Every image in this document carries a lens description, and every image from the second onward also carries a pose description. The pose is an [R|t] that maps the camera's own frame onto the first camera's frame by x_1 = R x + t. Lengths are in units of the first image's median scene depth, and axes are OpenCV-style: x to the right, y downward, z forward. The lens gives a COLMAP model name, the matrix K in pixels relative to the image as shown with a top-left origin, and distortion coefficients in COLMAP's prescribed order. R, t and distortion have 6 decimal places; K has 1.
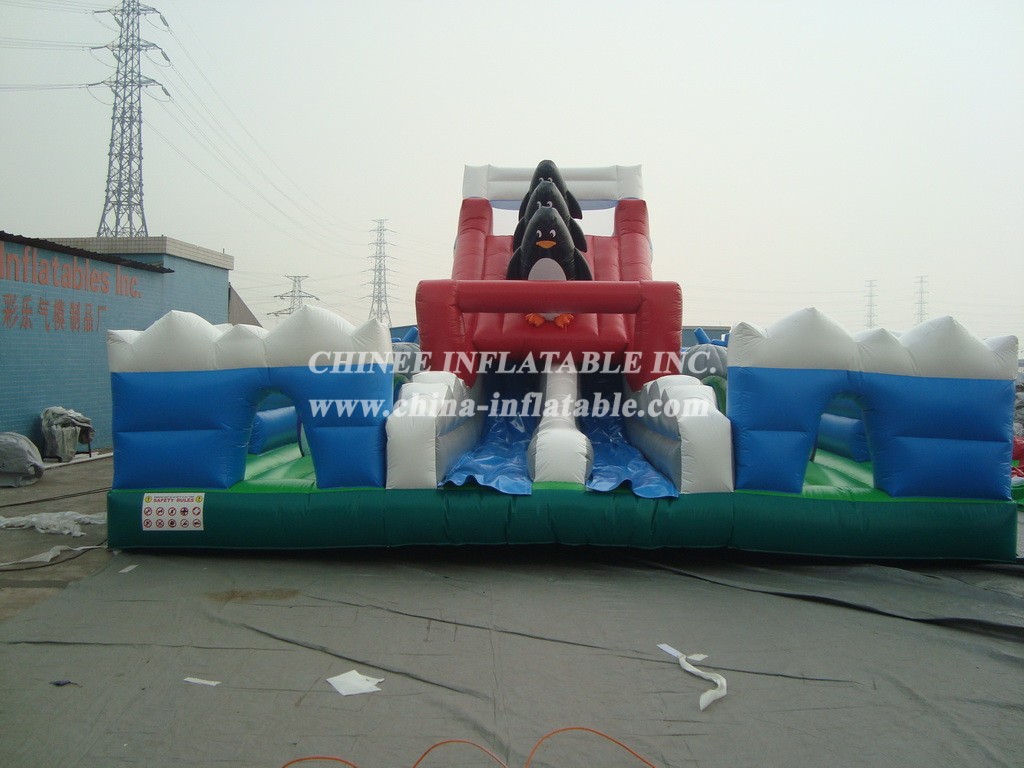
lens RADIAL K [[1026.8, 0, 512.0], [0, 1026.8, 384.0], [0, 0, 1]] dist [-0.204861, 0.195519]
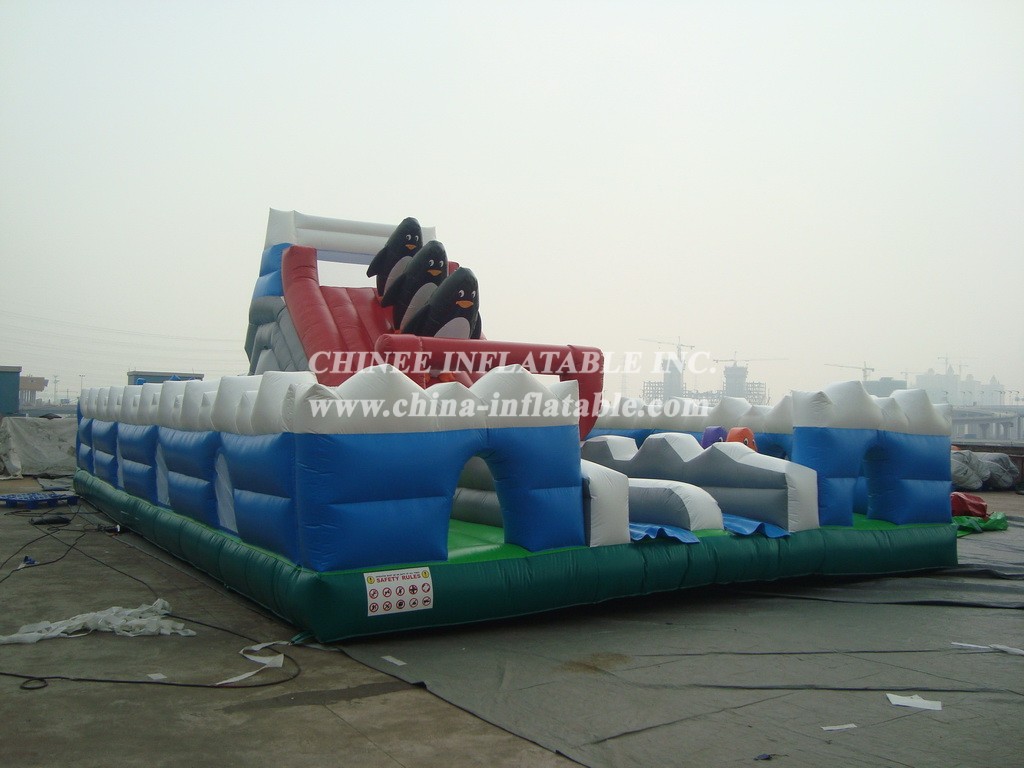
lens RADIAL K [[1026.8, 0, 512.0], [0, 1026.8, 384.0], [0, 0, 1]] dist [-0.204861, 0.195519]
pose [[0.819003, 0.022698, 0.573340, -0.775670], [0.004779, 0.998913, -0.046373, -0.013209], [-0.573769, 0.040719, 0.818004, 0.202518]]
